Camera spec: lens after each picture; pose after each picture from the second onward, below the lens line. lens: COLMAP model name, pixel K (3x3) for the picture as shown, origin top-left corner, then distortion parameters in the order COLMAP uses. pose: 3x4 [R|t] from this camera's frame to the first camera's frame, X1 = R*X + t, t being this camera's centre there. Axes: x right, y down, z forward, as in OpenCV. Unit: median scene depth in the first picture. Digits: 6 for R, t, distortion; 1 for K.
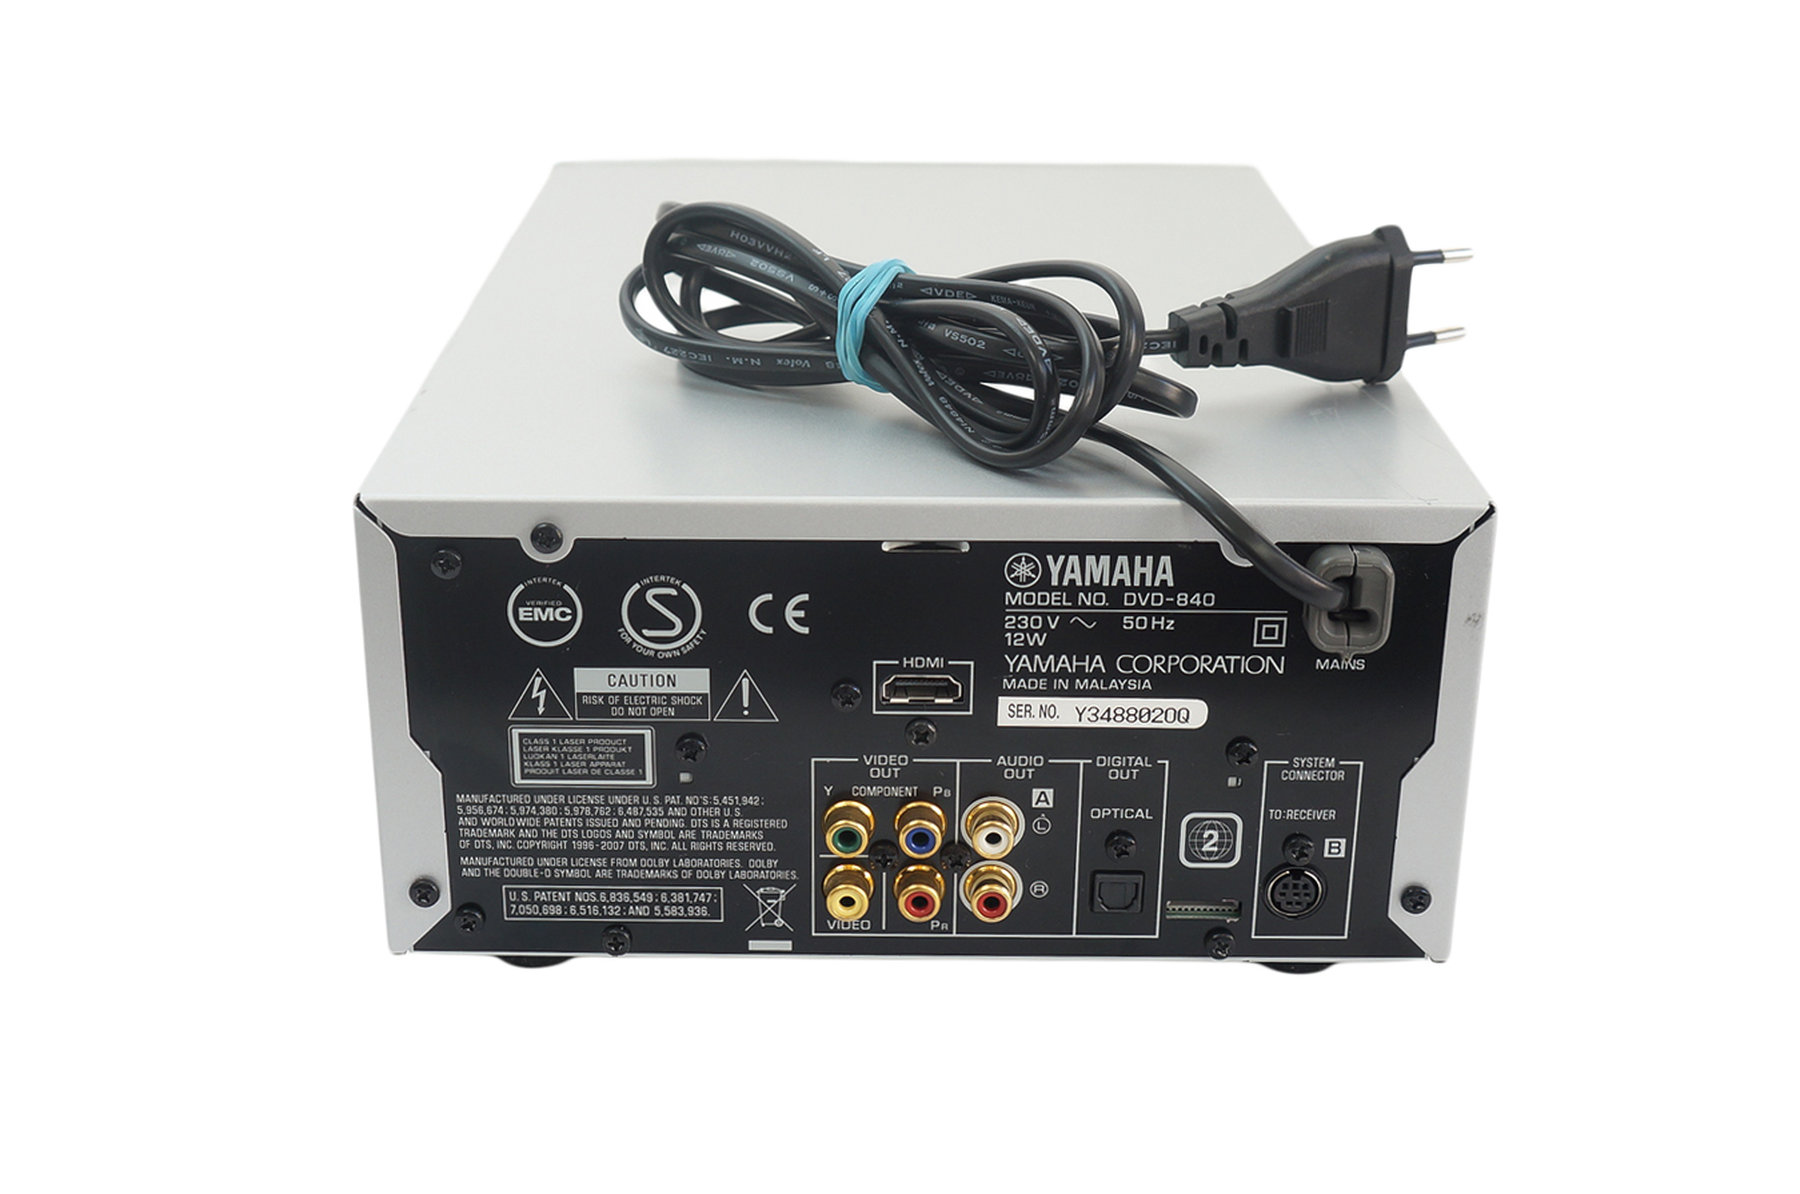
lens RADIAL K [[2497.7, 0, 900.0], [0, 2497.7, 597.0], [0, 0, 1]] dist [-0.100857, 0.006876]
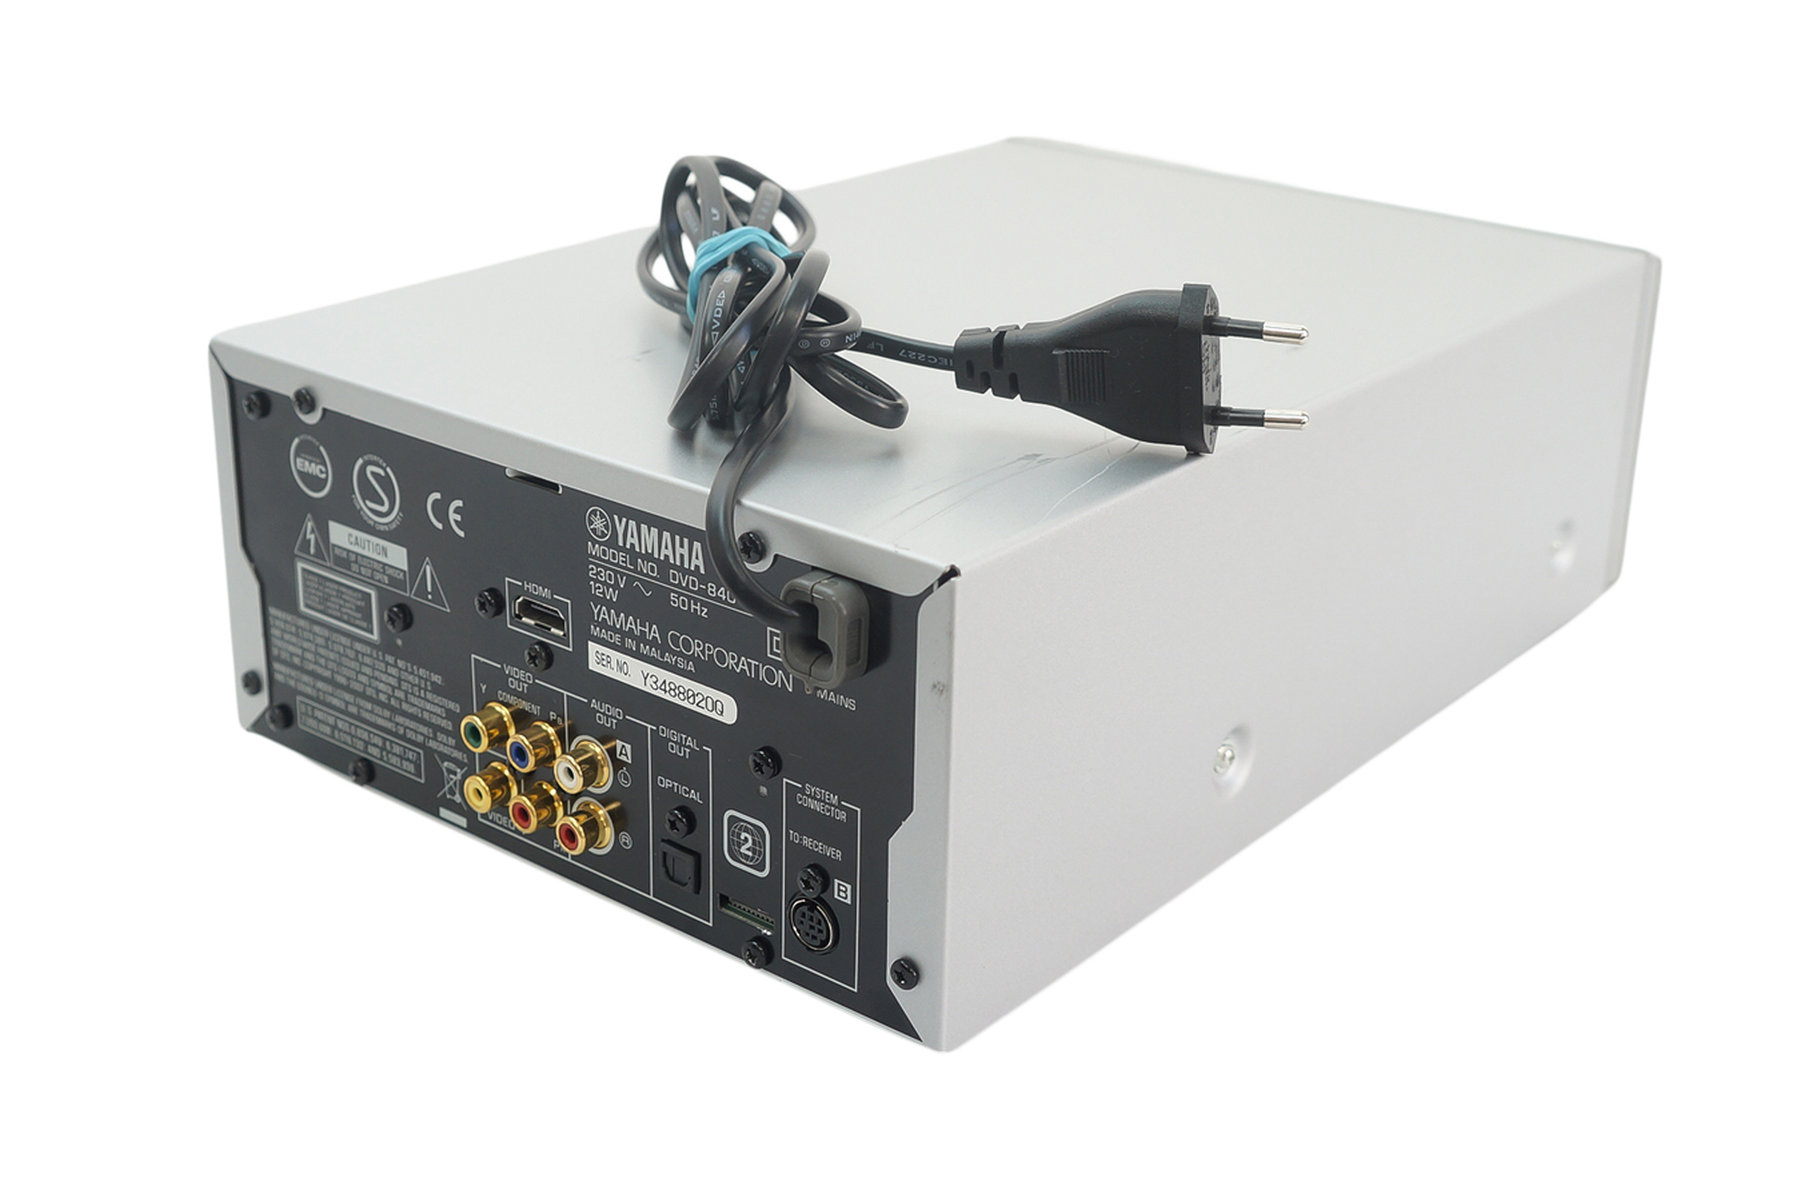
lens RADIAL K [[2497.7, 0, 900.0], [0, 2497.7, 597.0], [0, 0, 1]] dist [-0.100857, 0.006876]
pose [[0.767988, 0.245459, -0.591561, 0.752090], [-0.250490, 0.965187, 0.075293, -0.089084], [0.589448, 0.090356, 0.802737, 0.235528]]
